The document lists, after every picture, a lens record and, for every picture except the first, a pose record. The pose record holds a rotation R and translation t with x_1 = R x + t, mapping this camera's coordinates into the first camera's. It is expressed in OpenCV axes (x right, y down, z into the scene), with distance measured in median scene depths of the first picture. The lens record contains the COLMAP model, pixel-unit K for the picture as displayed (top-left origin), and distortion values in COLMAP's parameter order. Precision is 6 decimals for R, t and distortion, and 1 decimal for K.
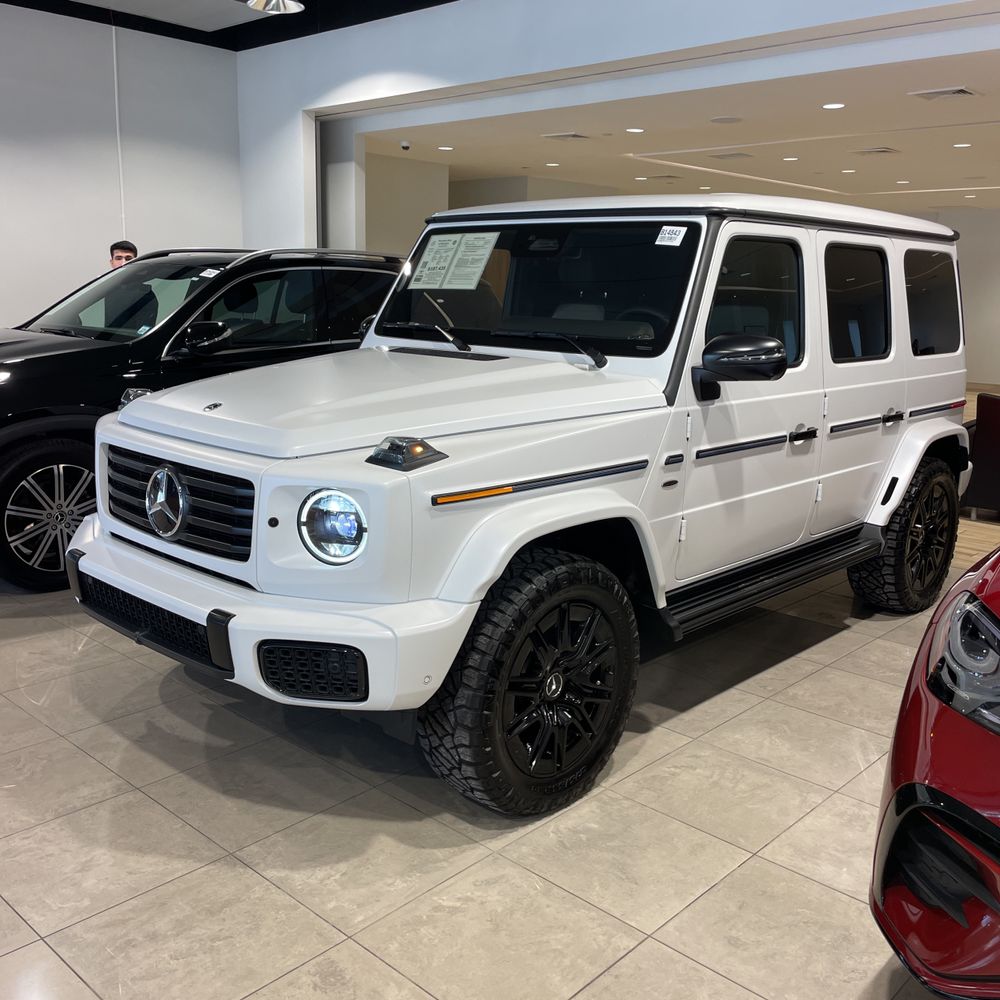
lens RADIAL K [[1014.1, 0, 495.1], [0, 1014.1, 479.8], [0, 0, 1]] dist [0.097996, -0.138441]
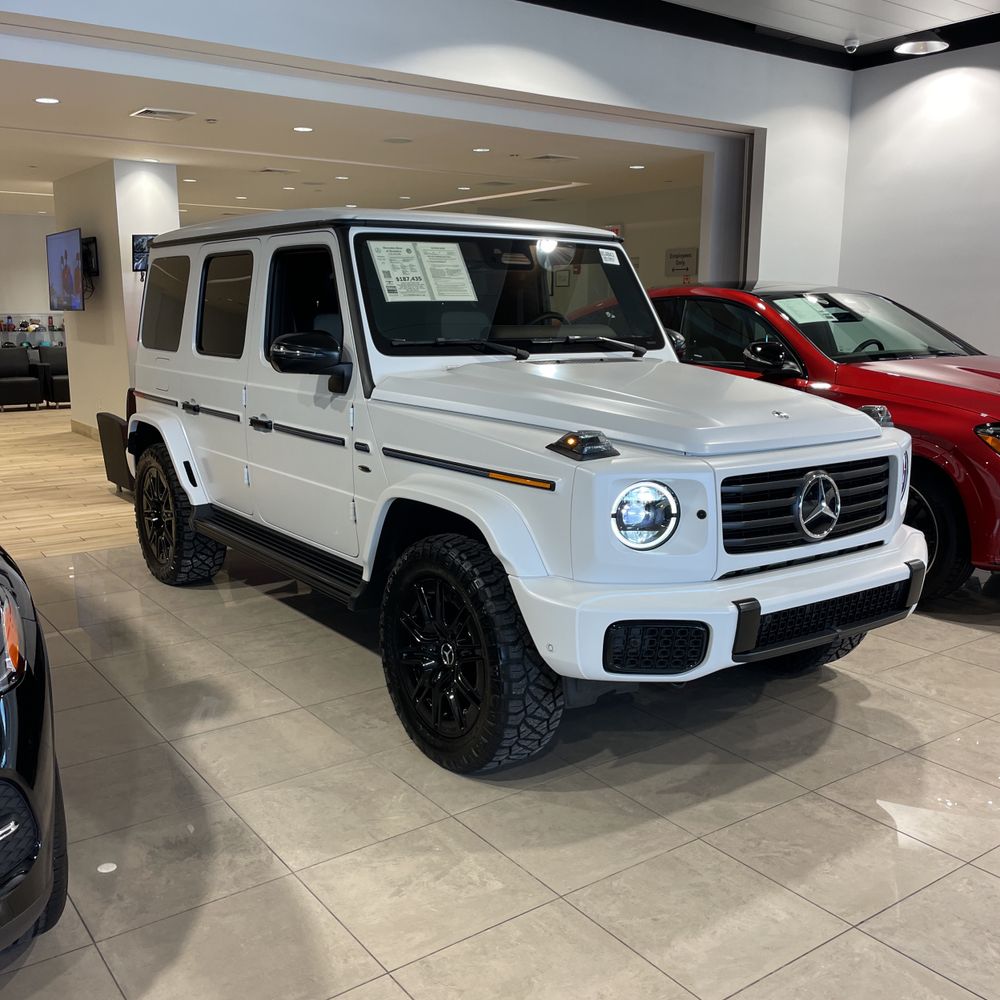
lens RADIAL K [[1009.6, 0, 500.0], [0, 1009.6, 500.0], [0, 0, 1]] dist [0.109456, -0.156834]
pose [[0.190066, -0.204512, 0.960234, -1.199855], [0.186246, 0.967813, 0.169261, -0.191930], [-0.963944, 0.146669, 0.222038, 0.929517]]
